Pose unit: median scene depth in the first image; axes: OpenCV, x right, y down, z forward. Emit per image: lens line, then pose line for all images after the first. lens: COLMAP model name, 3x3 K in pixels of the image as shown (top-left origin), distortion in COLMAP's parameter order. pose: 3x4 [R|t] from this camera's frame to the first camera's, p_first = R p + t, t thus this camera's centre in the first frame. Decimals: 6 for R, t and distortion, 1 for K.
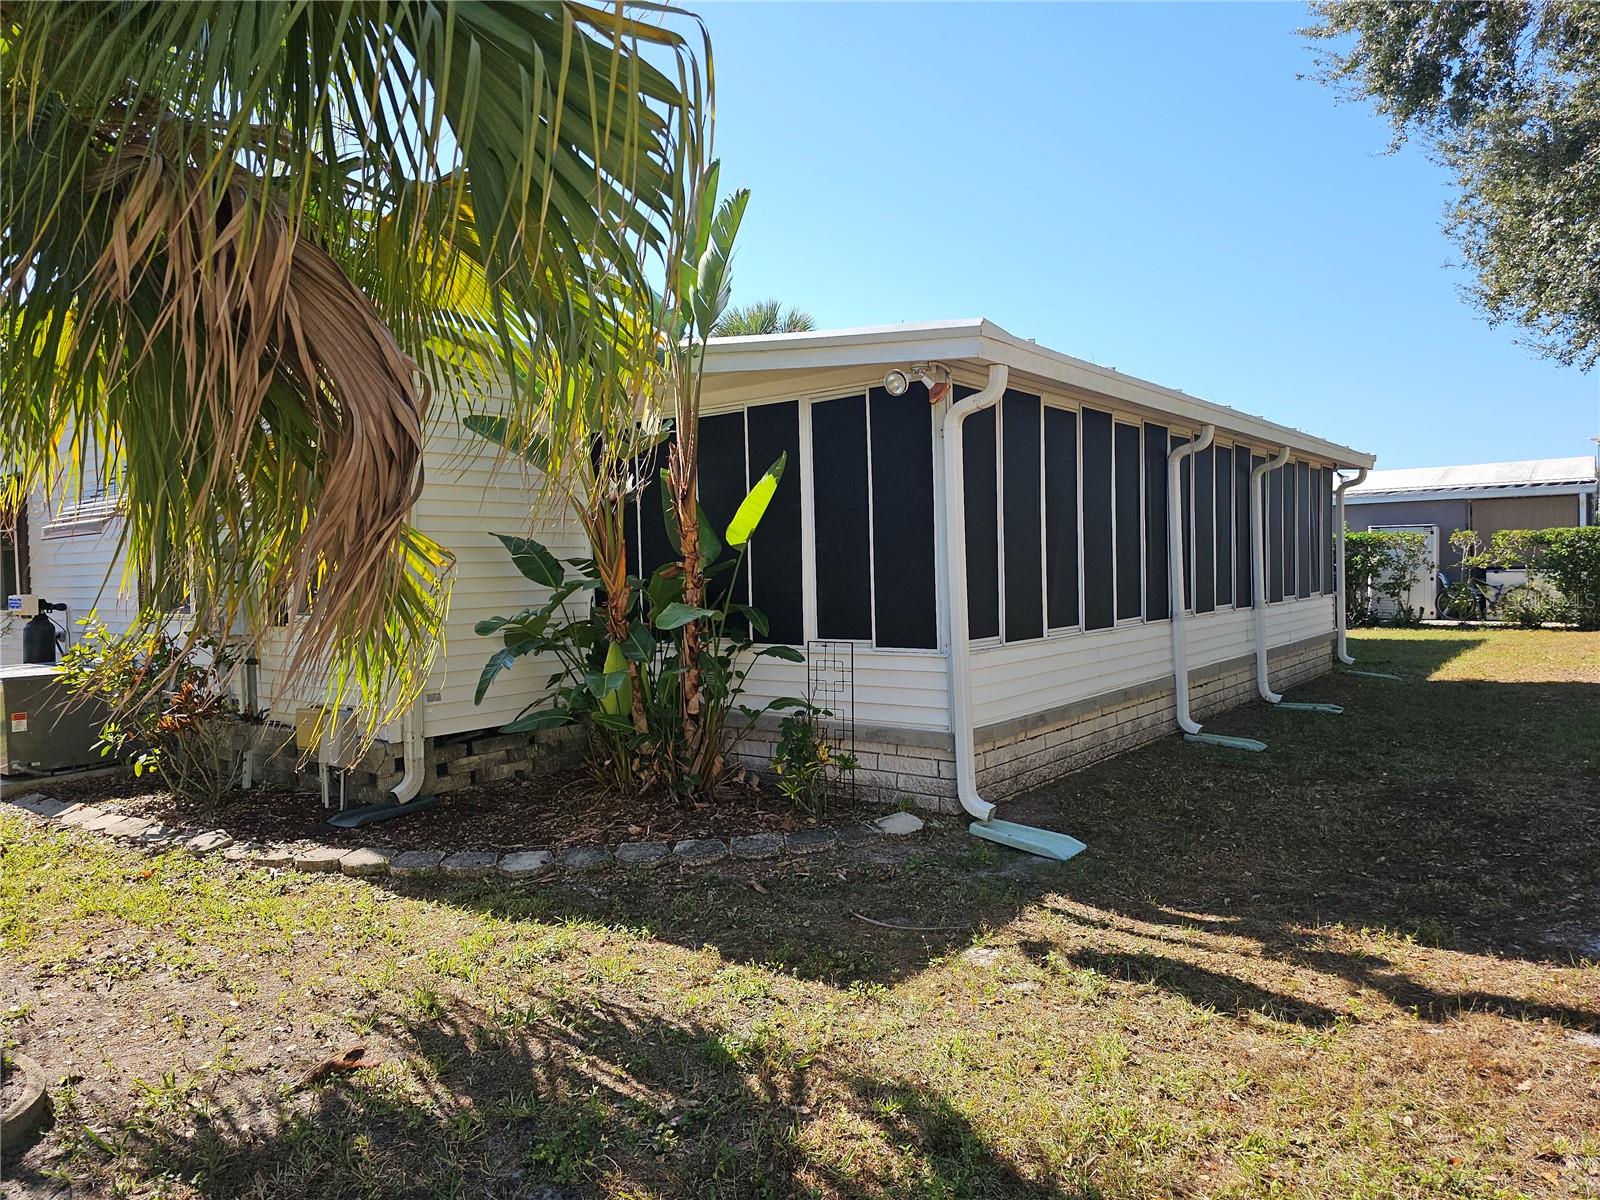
lens RADIAL K [[1076.2, 0, 801.3], [0, 1076.2, 596.6], [0, 0, 1]] dist [0.039070, -0.009441]
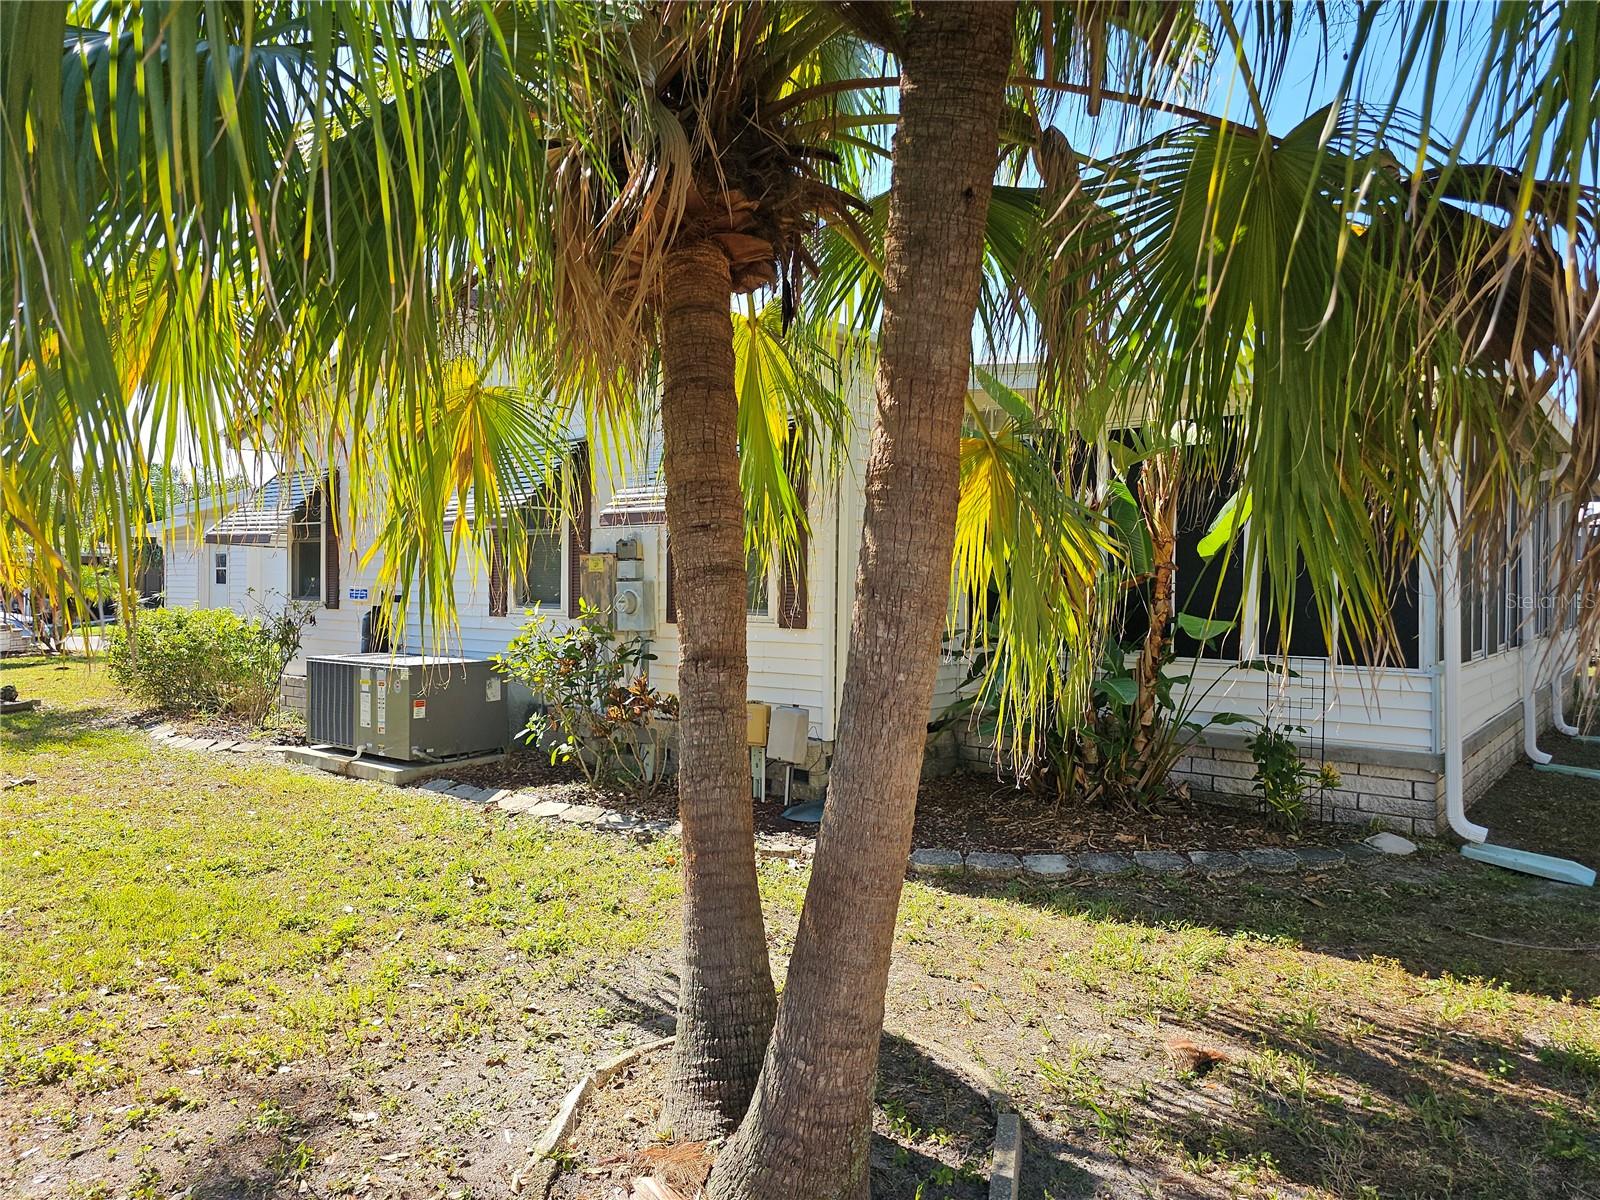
lens RADIAL K [[1076.2, 0, 799.4], [0, 1076.2, 601.4], [0, 0, 1]] dist [0.039070, -0.009441]
pose [[0.999317, 0.032778, -0.017074, -0.426069], [-0.032914, 0.999428, -0.007715, 0.011941], [0.016812, 0.008271, 0.999824, -0.017380]]
